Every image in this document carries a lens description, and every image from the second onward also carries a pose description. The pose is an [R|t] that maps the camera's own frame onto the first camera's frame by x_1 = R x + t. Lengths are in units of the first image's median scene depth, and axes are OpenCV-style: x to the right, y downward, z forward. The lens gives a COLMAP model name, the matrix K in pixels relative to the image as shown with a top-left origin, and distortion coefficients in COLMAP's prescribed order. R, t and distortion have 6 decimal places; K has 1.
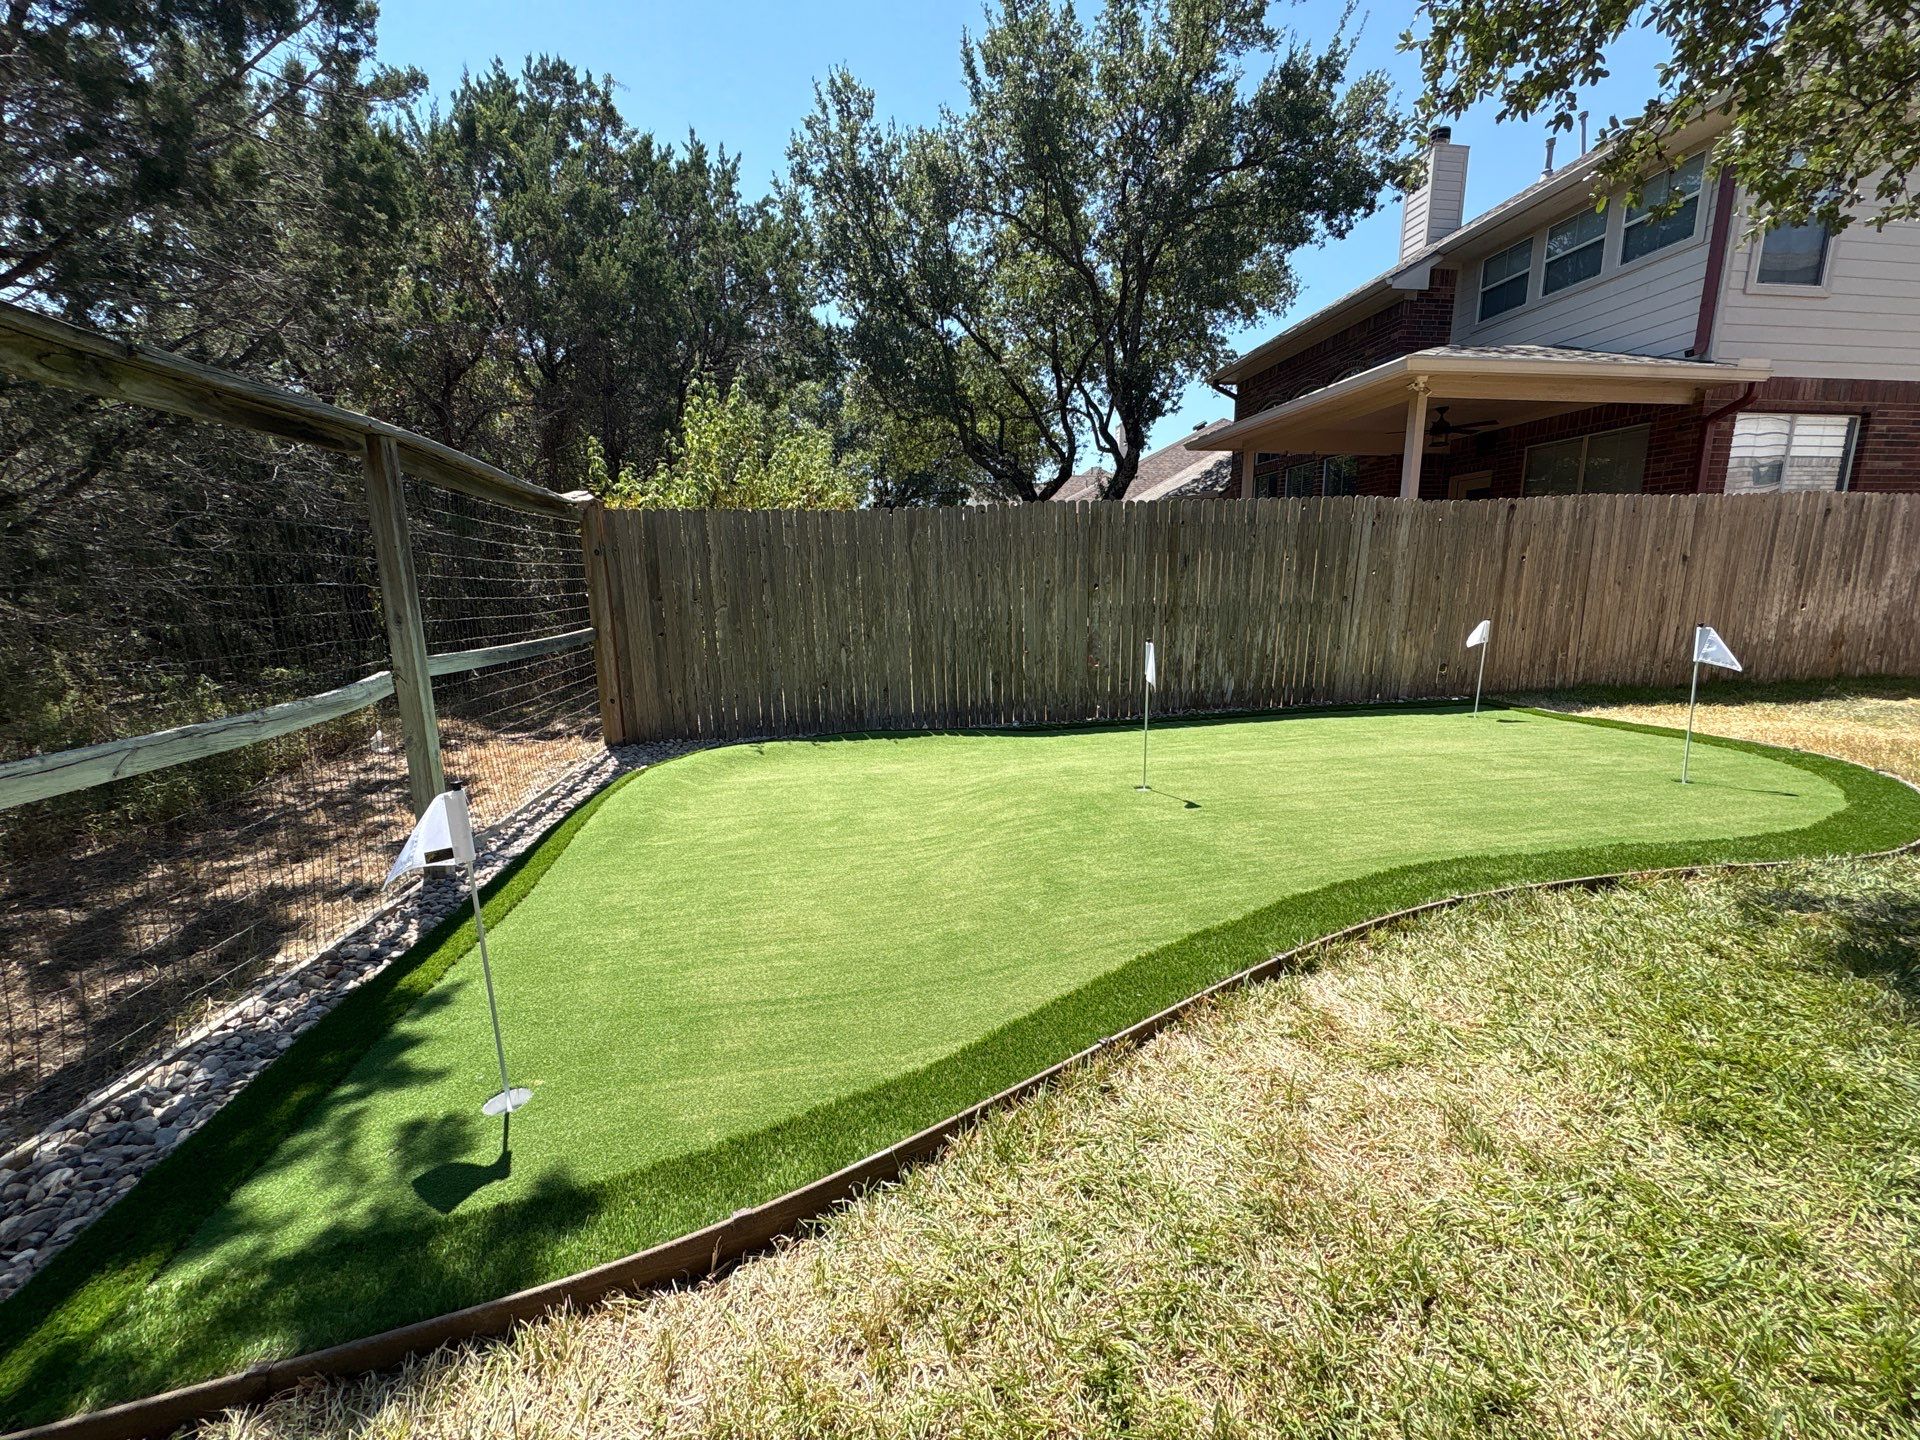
lens RADIAL K [[761.6, 0, 958.1], [0, 761.6, 715.8], [0, 0, 1]] dist [0.000515, -0.000627]
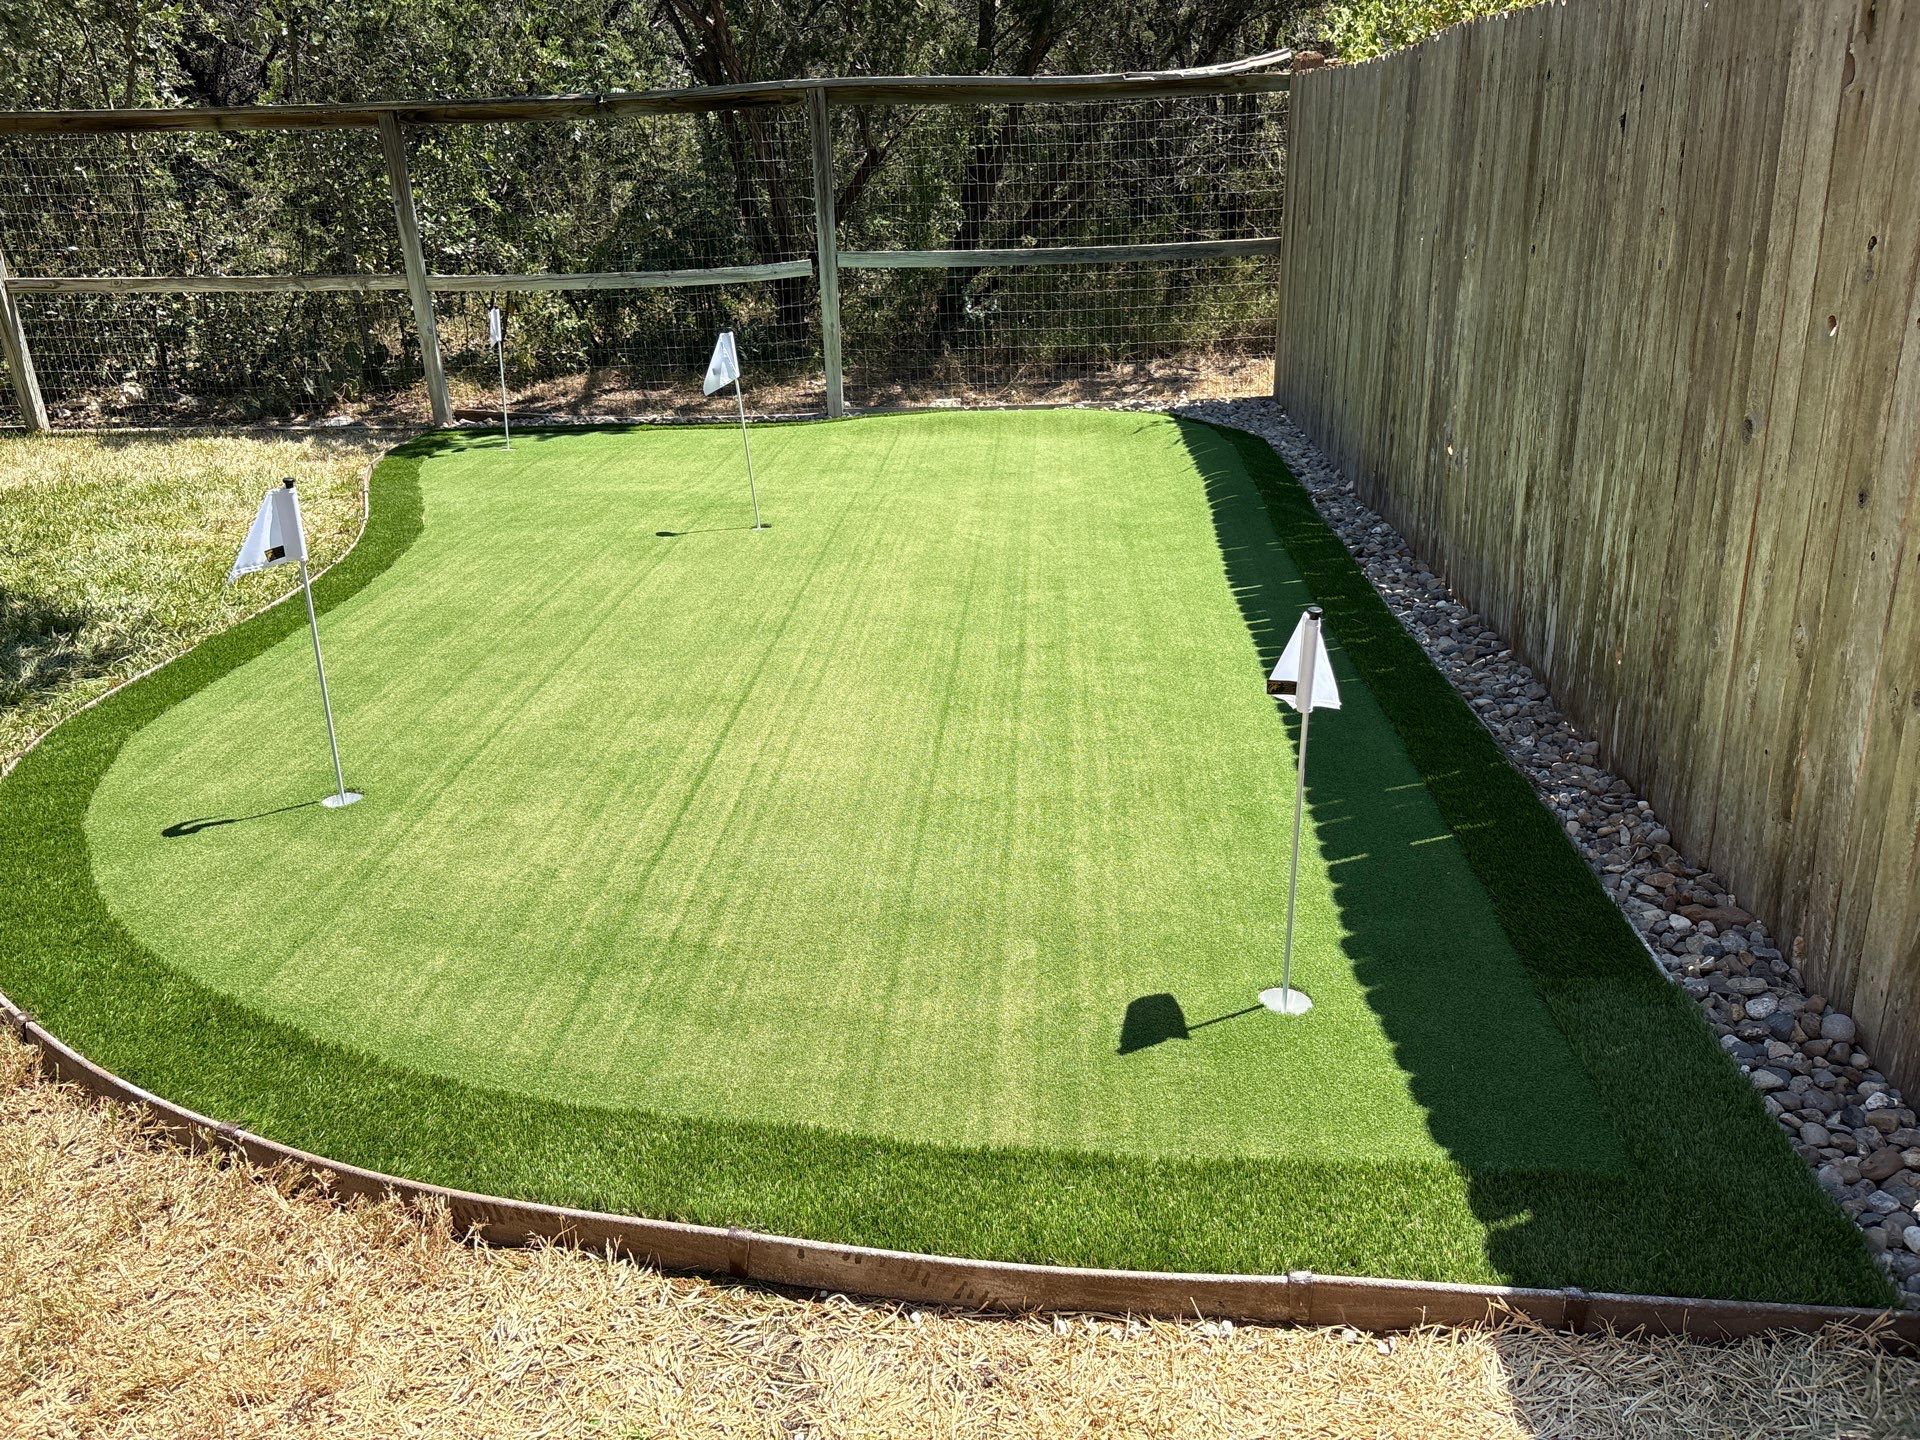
lens RADIAL K [[1456.3, 0, 960.0], [0, 1456.3, 720.0], [0, 0, 1]] dist [0.043646, -0.057350]
pose [[-0.206844, 0.394379, -0.895366, 2.493569], [-0.124001, 0.897210, 0.423838, -0.594224], [0.970484, 0.198694, -0.136680, 2.210624]]
